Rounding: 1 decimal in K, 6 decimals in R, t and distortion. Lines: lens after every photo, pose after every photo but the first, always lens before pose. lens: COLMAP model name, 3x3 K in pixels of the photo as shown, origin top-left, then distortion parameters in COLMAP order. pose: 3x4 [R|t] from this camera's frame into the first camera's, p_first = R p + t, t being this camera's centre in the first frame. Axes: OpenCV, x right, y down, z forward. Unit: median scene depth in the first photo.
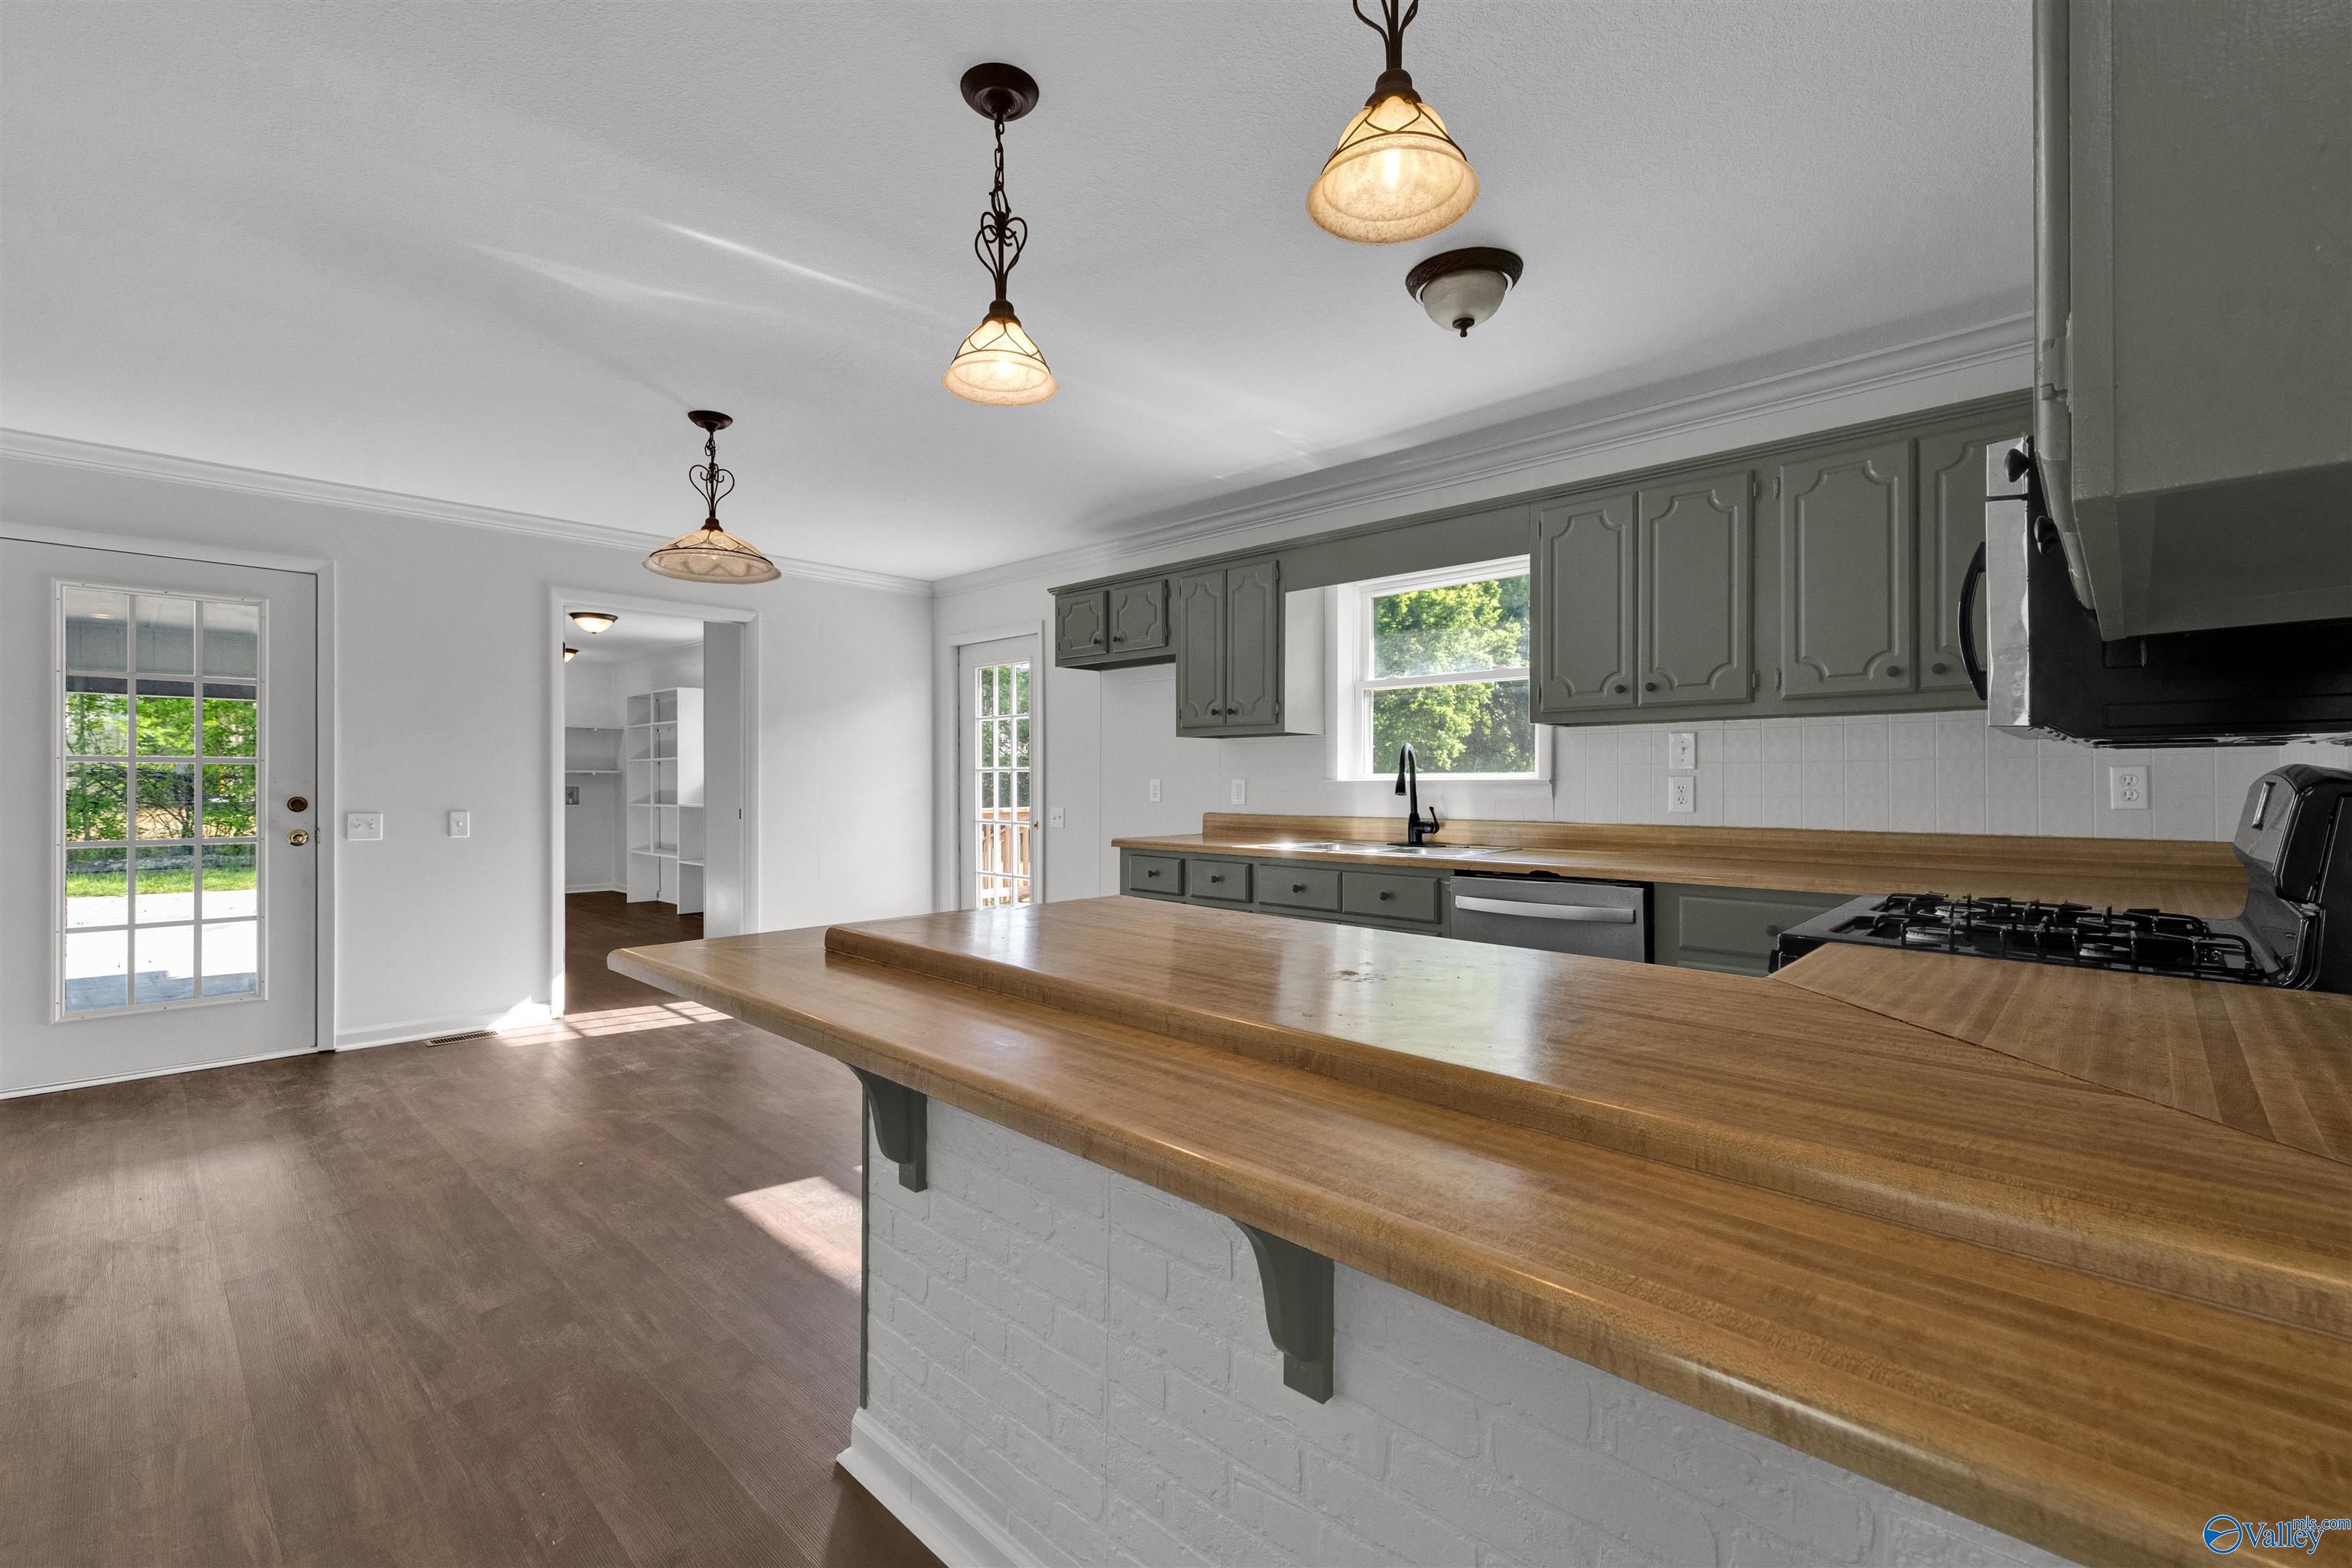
lens RADIAL K [[1006.4, 0, 1159.8], [0, 1006.4, 776.8], [0, 0, 1]] dist [-0.001880, -0.000103]
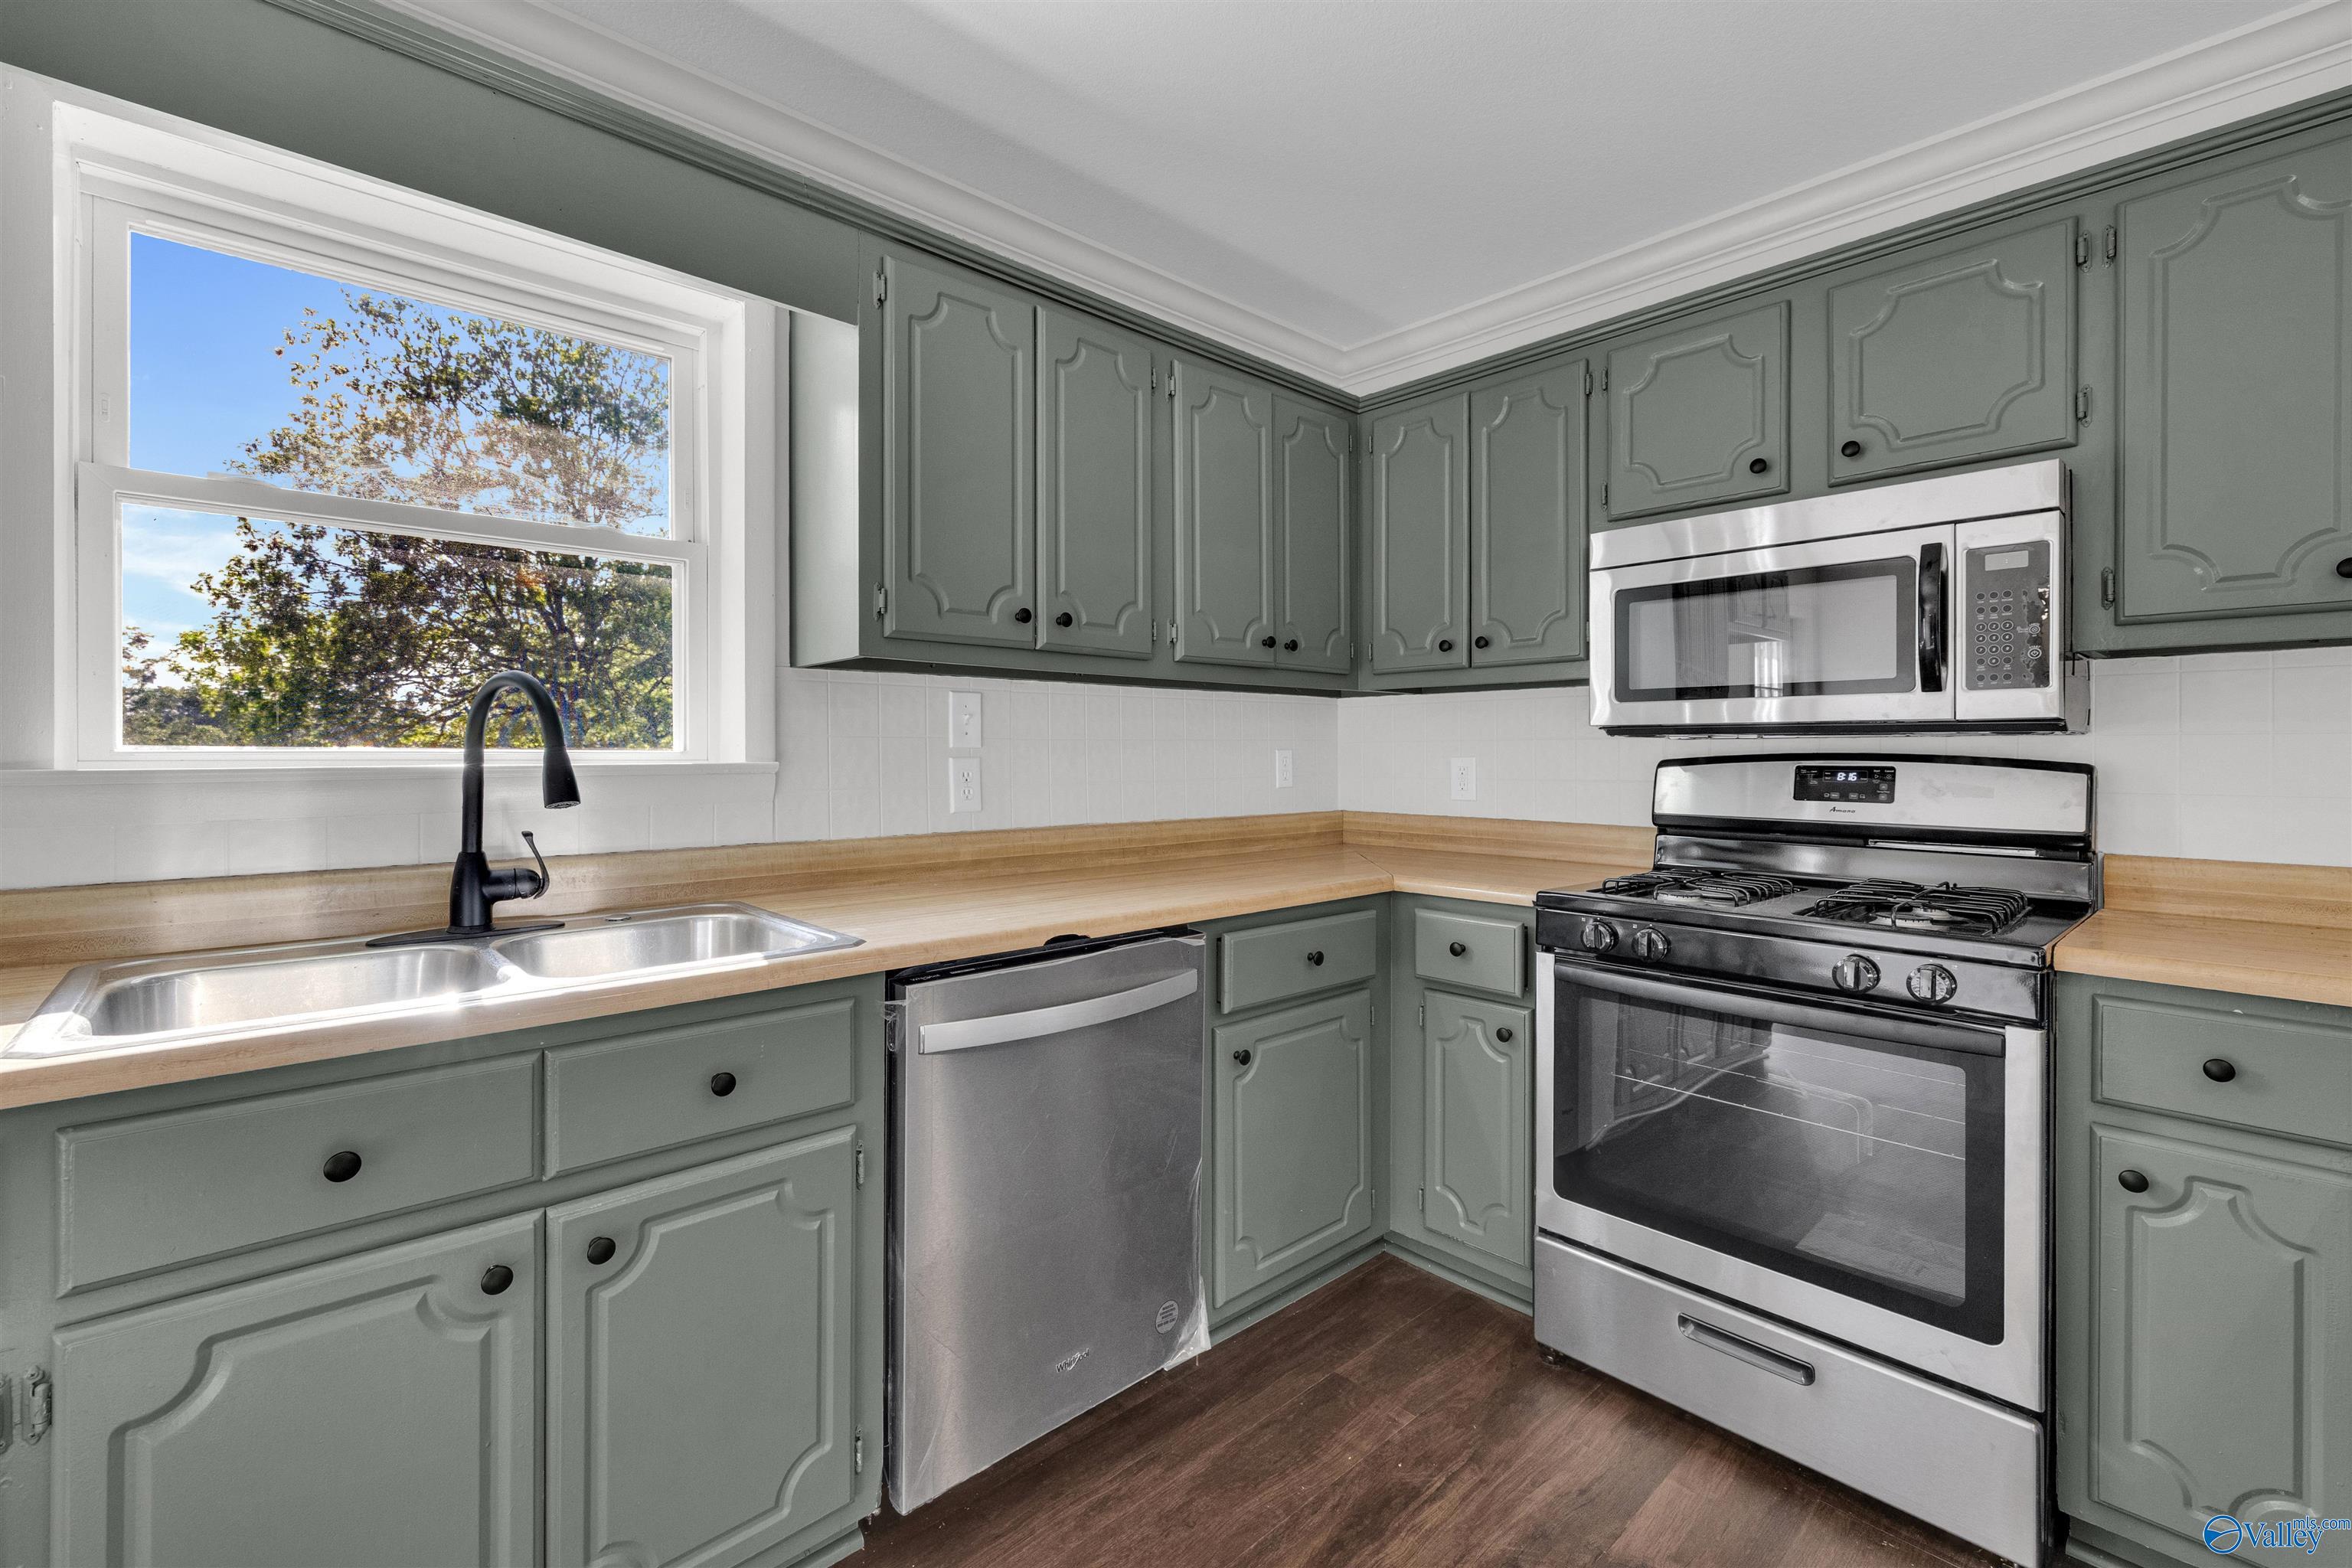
lens RADIAL K [[1000.3, 0, 1175.1], [0, 1000.3, 752.2], [0, 0, 1]] dist [0.000220, 0.000216]
pose [[0.056149, 0.003426, 0.998416, -0.132040], [-0.003541, 0.999989, -0.003232, -0.002410], [-0.998416, -0.003353, 0.056161, 0.806246]]
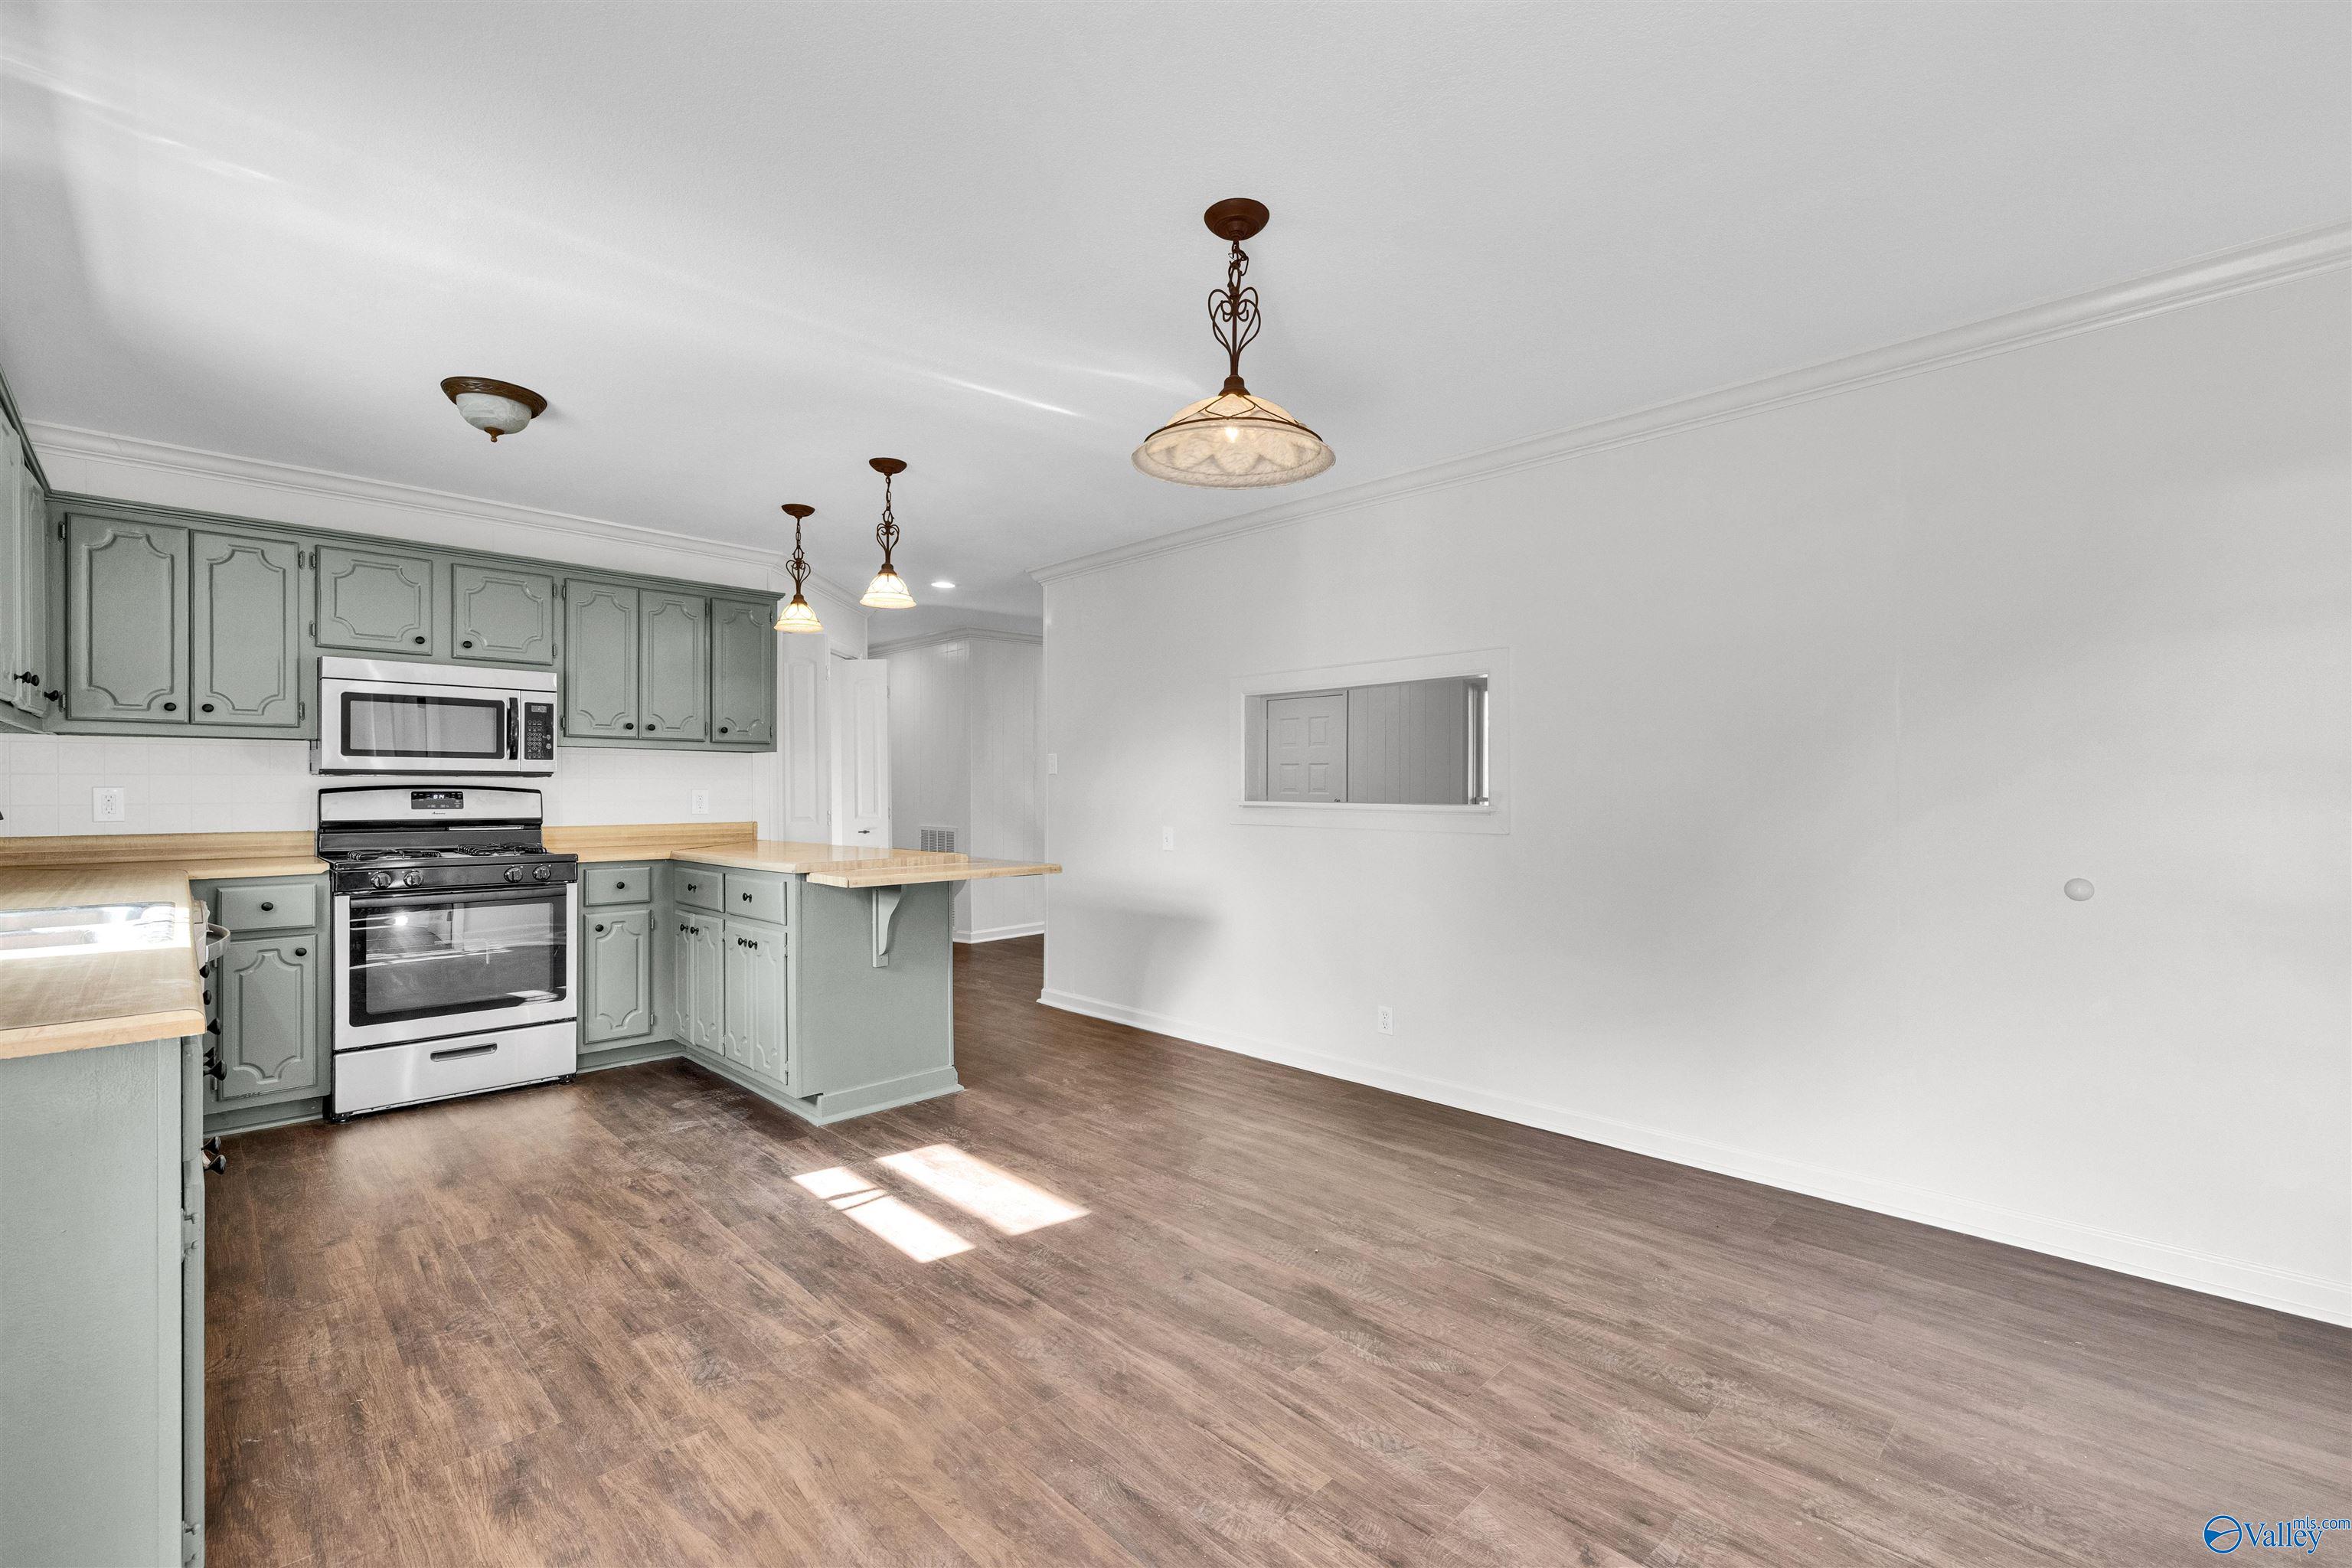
lens RADIAL K [[1006.4, 0, 1159.8], [0, 1006.4, 776.8], [0, 0, 1]] dist [-0.001880, -0.000103]
pose [[-0.999600, 0.001617, 0.028223, -0.412954], [0.001244, 0.999912, -0.013218, 0.001796], [-0.028242, -0.013177, -0.999514, 1.619429]]
